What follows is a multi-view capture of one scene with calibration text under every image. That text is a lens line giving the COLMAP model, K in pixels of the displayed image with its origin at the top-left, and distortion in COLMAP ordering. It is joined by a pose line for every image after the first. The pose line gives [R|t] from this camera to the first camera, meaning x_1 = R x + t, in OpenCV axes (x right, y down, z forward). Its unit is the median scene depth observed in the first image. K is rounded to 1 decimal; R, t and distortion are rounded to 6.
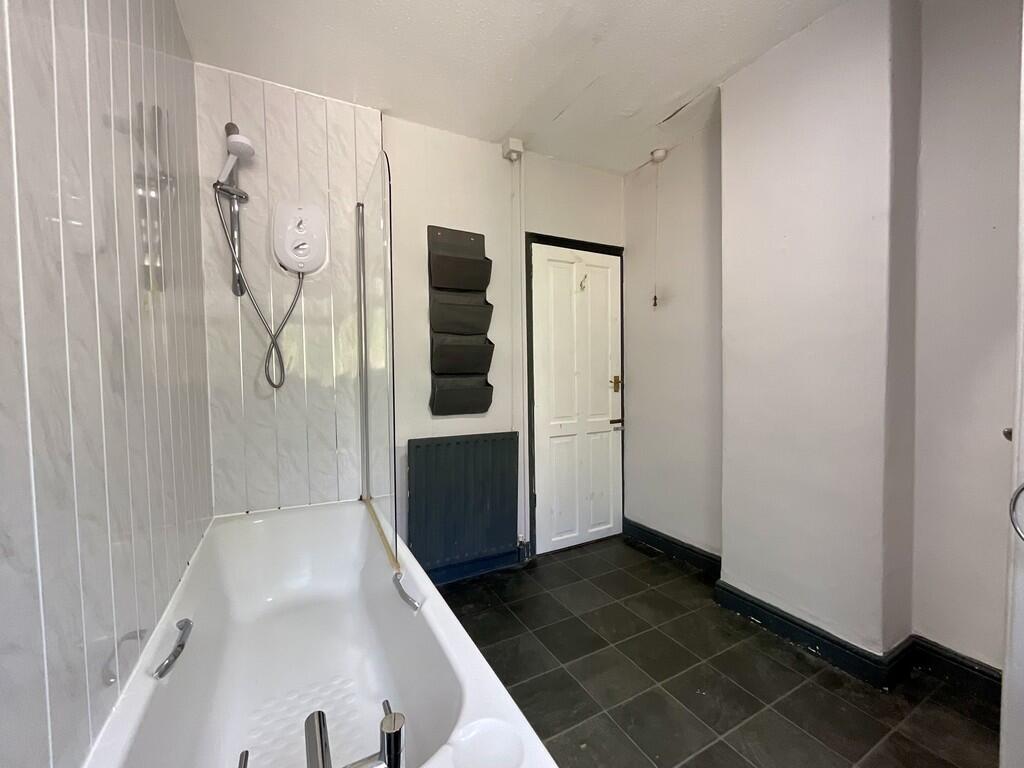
lens RADIAL K [[416.9, 0, 512.0], [0, 416.9, 384.0], [0, 0, 1]] dist [-0.001314, -0.000001]
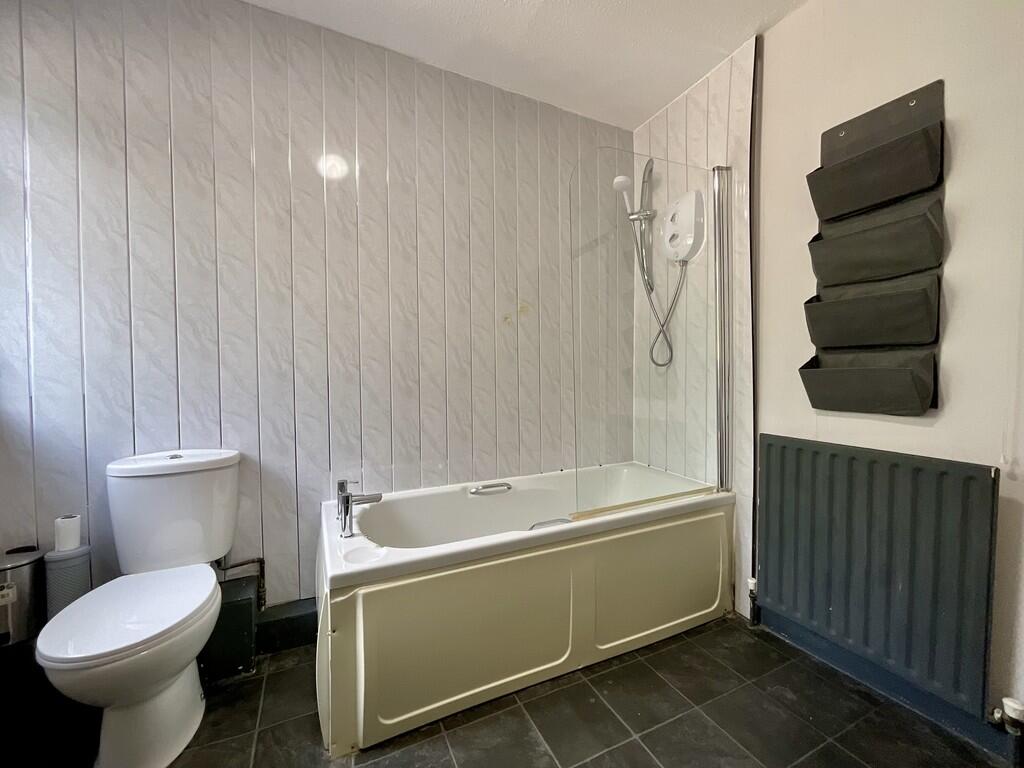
lens RADIAL K [[416.9, 0, 512.0], [0, 416.9, 384.0], [0, 0, 1]] dist [-0.001314, -0.000001]
pose [[-0.061372, 0.039118, -0.997348, 0.533935], [-0.015009, 0.999083, 0.040109, 0.013232], [0.998002, 0.017430, -0.060729, 0.545392]]
